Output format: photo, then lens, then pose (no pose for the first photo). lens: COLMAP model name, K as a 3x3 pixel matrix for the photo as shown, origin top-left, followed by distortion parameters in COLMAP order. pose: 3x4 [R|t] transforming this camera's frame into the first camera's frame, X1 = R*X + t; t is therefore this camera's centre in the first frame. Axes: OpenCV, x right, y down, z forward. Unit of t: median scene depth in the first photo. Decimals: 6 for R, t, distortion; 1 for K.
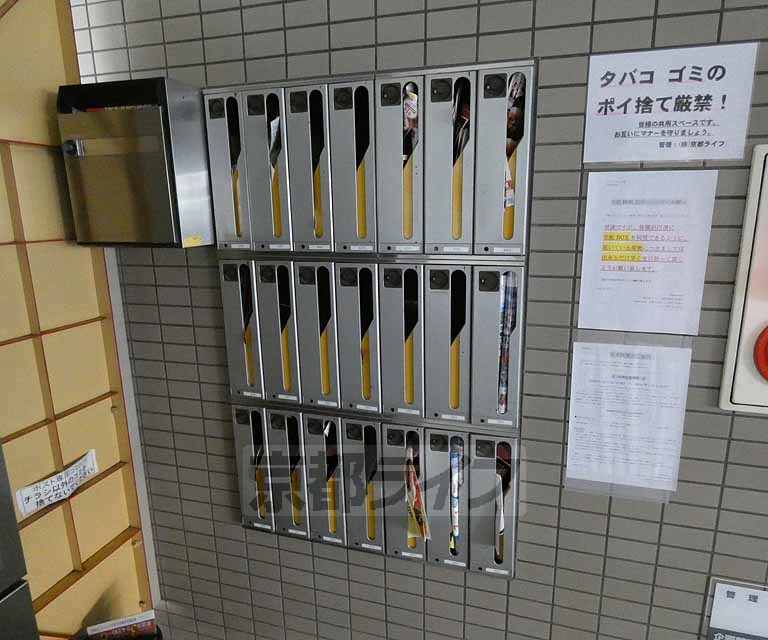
lens RADIAL K [[509.0, 0, 393.1], [0, 509.0, 316.9], [0, 0, 1]] dist [-0.005370, -0.000388]
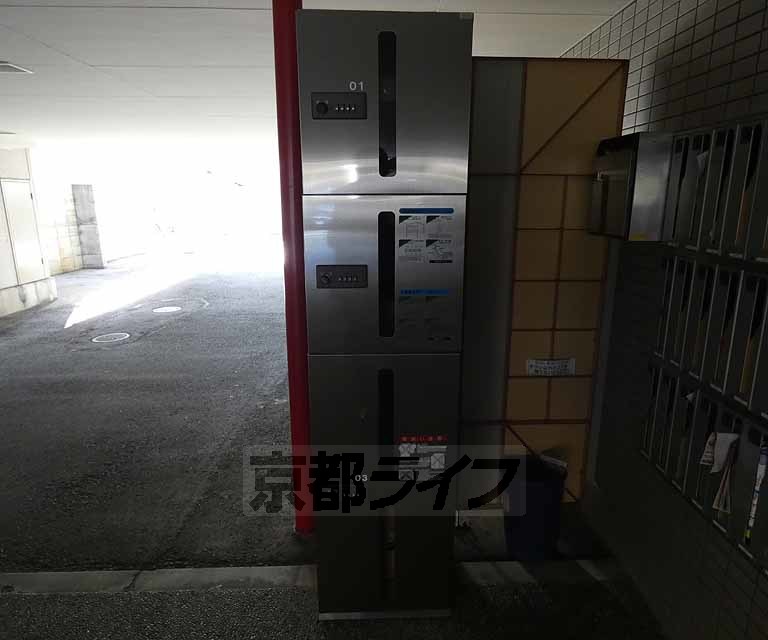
lens RADIAL K [[509.0, 0, 393.1], [0, 509.0, 316.9], [0, 0, 1]] dist [-0.005370, -0.000388]
pose [[0.320124, 0.231627, -0.918624, 0.826442], [-0.216175, 0.961929, 0.167214, -0.018526], [0.922382, 0.145054, 0.358009, -0.170453]]
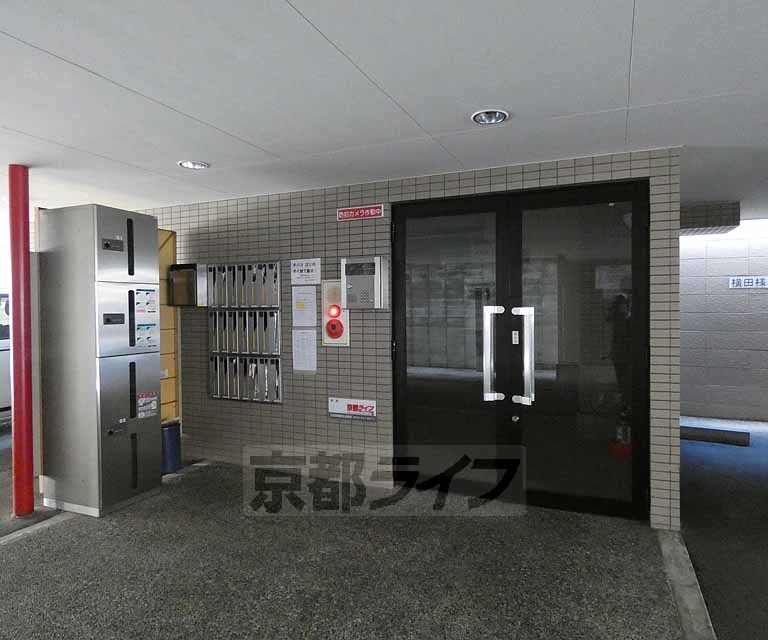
lens RADIAL K [[509.0, 0, 393.1], [0, 509.0, 316.9], [0, 0, 1]] dist [-0.005370, -0.000388]
pose [[0.993149, 0.004343, -0.116777, 1.438770], [-0.028004, 0.979035, -0.201756, 0.649539], [0.113452, 0.203644, 0.972449, -2.429873]]
